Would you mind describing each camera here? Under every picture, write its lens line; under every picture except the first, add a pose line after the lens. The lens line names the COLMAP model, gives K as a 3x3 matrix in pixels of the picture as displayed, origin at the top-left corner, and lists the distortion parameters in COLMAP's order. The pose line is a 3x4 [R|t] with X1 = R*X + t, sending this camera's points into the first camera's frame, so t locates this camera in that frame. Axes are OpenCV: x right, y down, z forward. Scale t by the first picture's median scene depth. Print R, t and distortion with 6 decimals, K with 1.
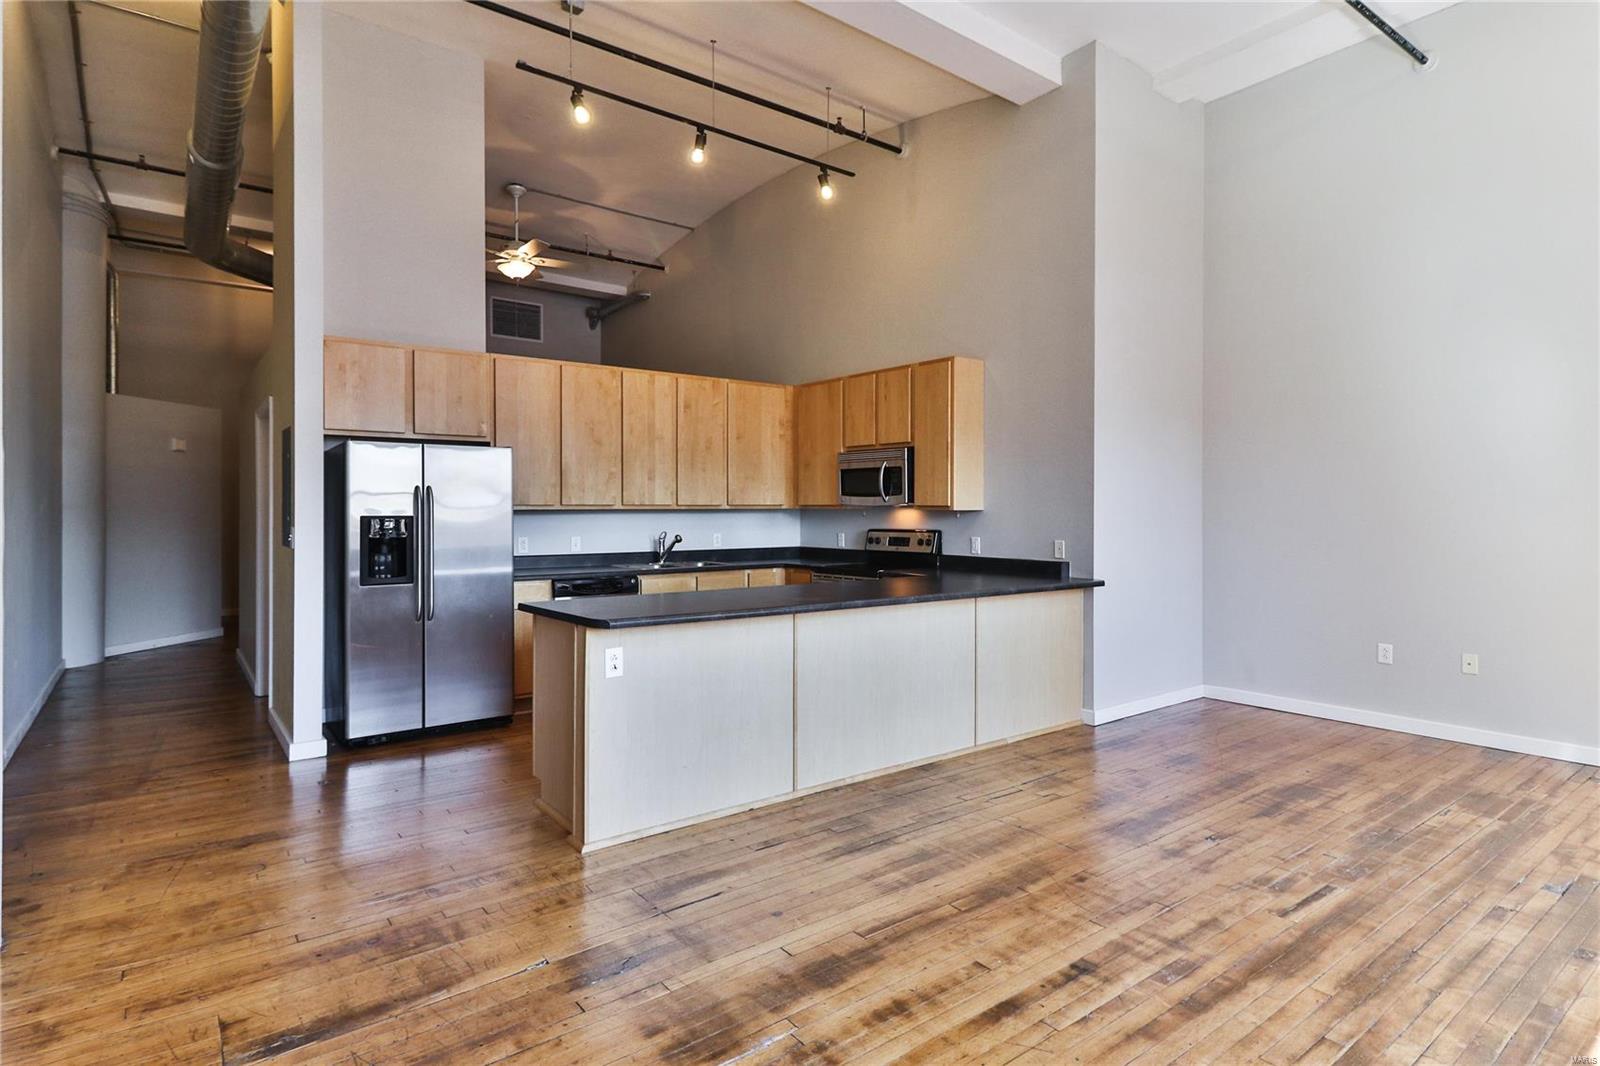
lens RADIAL K [[823.5, 0, 803.0], [0, 823.5, 509.4], [0, 0, 1]] dist [0.023101, -0.014232]
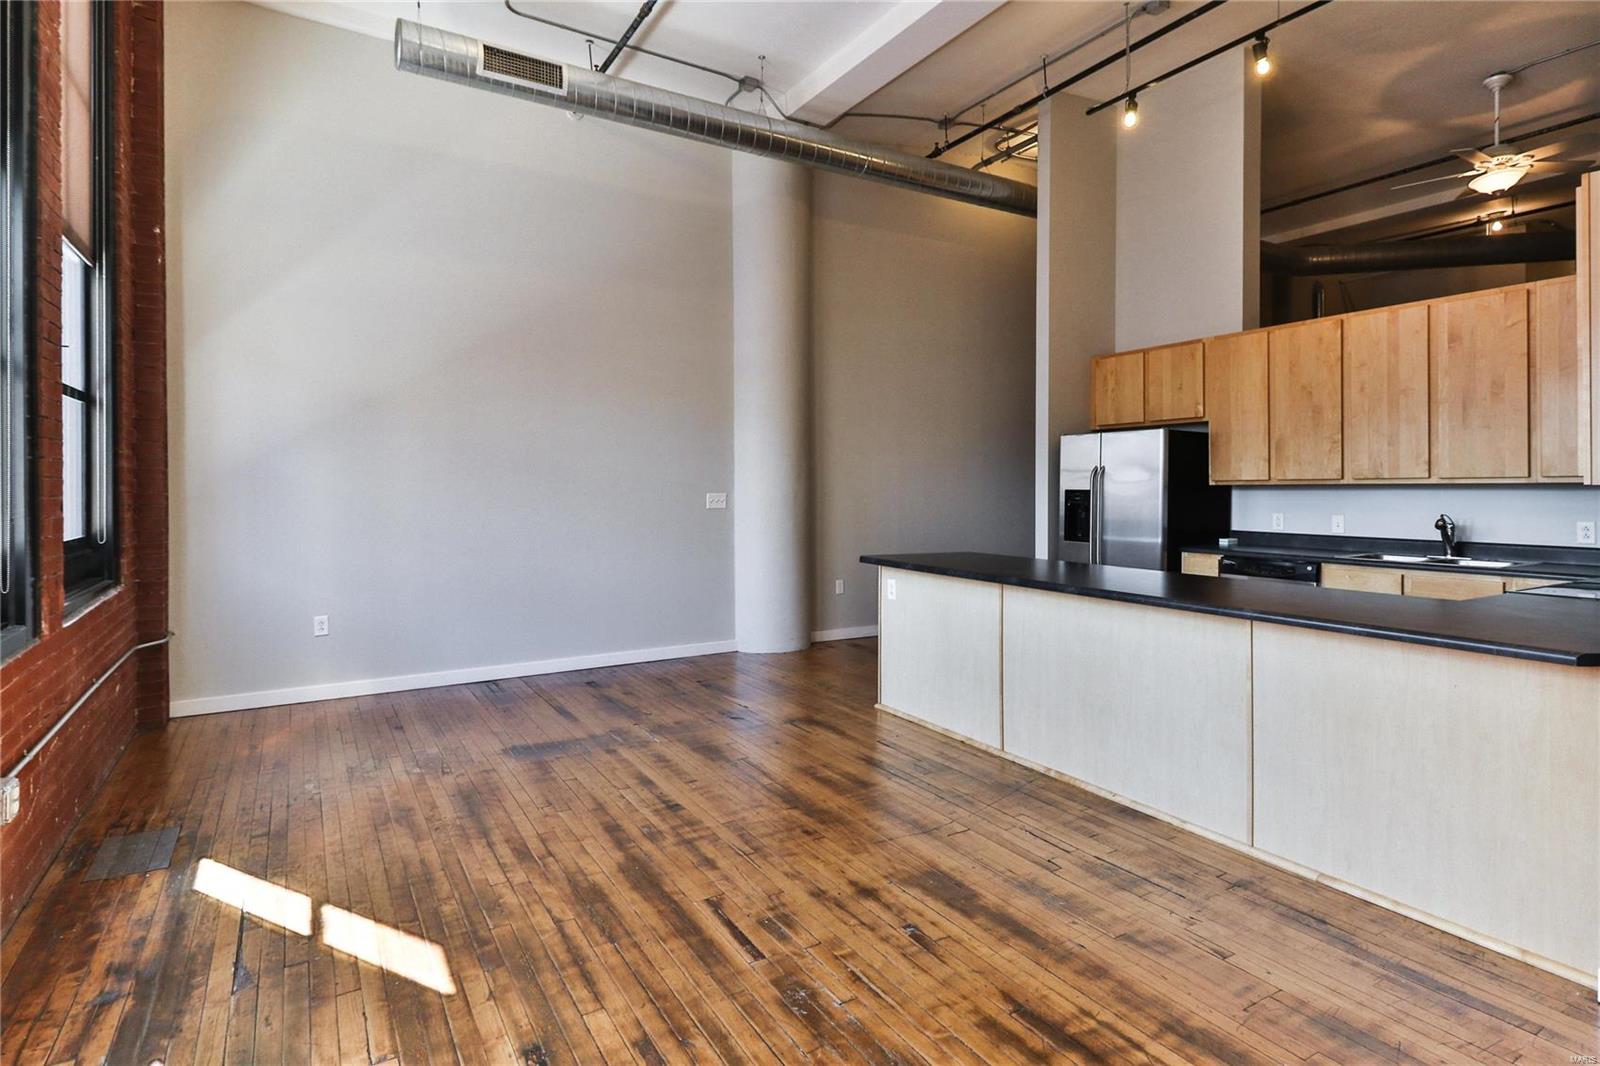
lens RADIAL K [[851.6, 0, 803.0], [0, 851.6, 494.6], [0, 0, 1]] dist [0.014978, -0.001418]
pose [[-0.112785, 0.011949, -0.993548, 0.992129], [0.002182, 0.999928, 0.011778, -0.001447], [0.993617, -0.000840, -0.112803, 0.778827]]
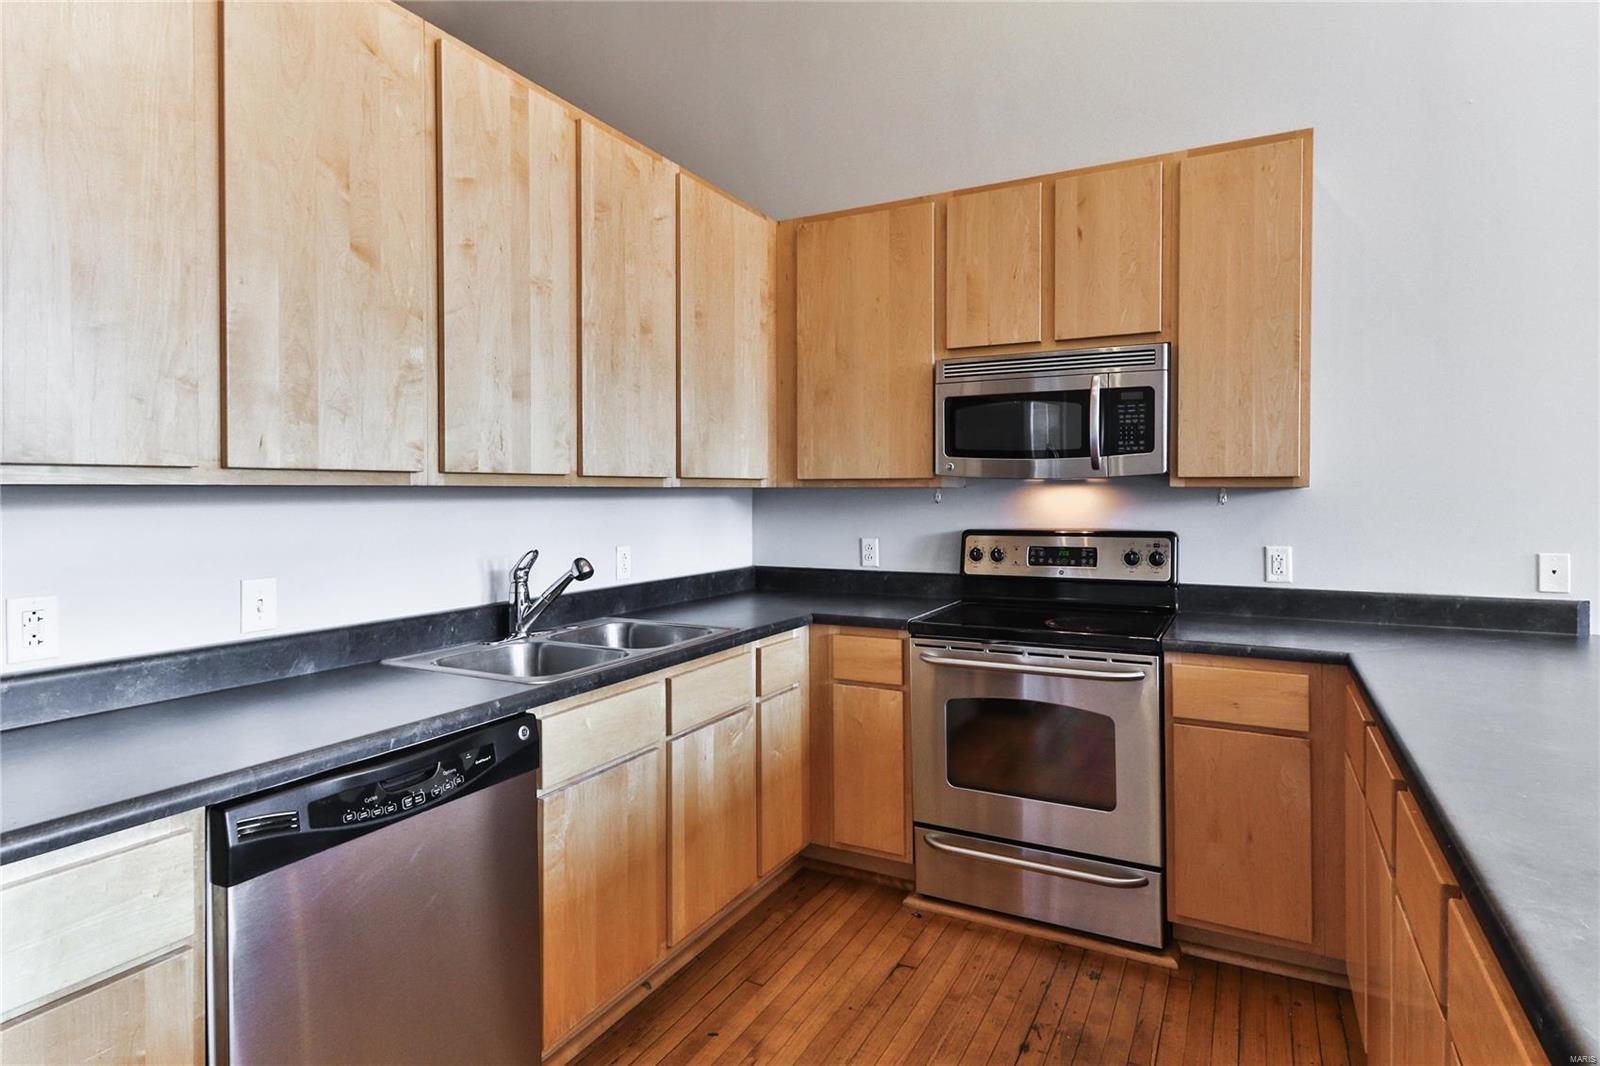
lens RADIAL K [[851.6, 0, 803.0], [0, 851.6, 494.6], [0, 0, 1]] dist [0.014978, -0.001418]
pose [[0.917121, -0.003105, 0.398597, -0.317830], [0.003498, 0.999994, -0.000260, 0.005450], [-0.398594, 0.001633, 0.917126, 0.928721]]
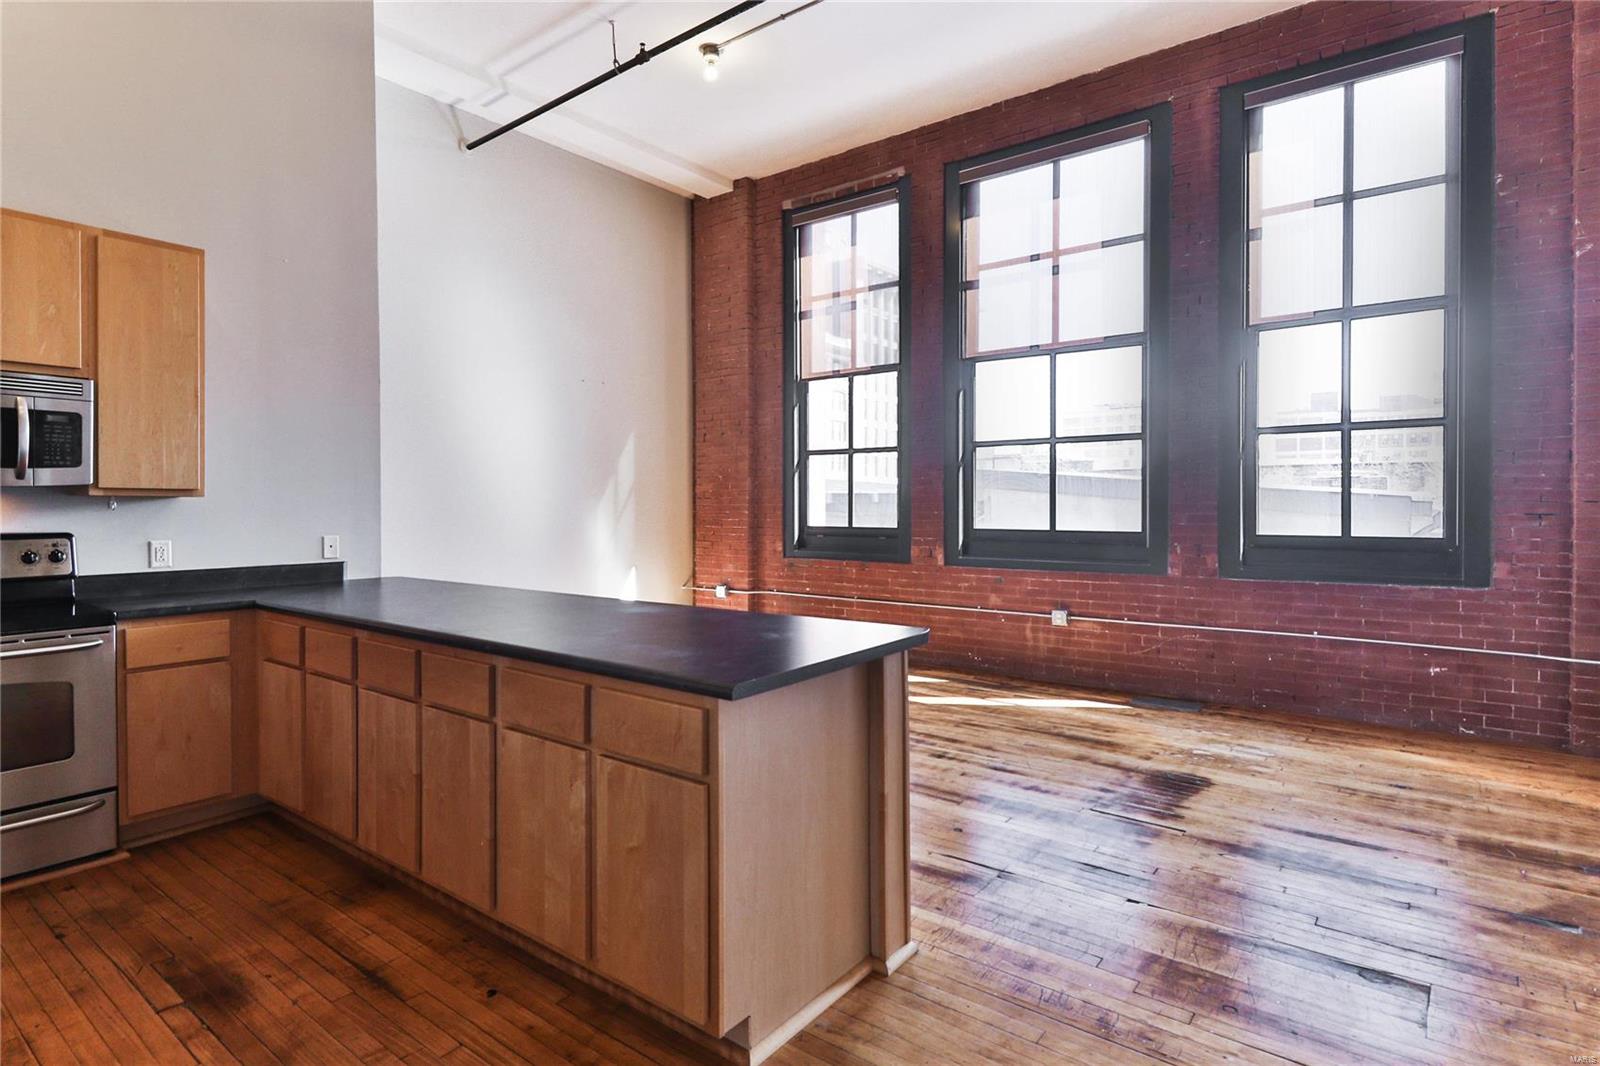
lens RADIAL K [[823.5, 0, 803.0], [0, 823.5, 509.4], [0, 0, 1]] dist [0.023101, -0.014232]
pose [[-0.240393, -0.006105, 0.970656, -0.715852], [0.004949, 0.999960, 0.007516, 0.010877], [-0.970663, 0.006611, -0.240353, 0.948826]]
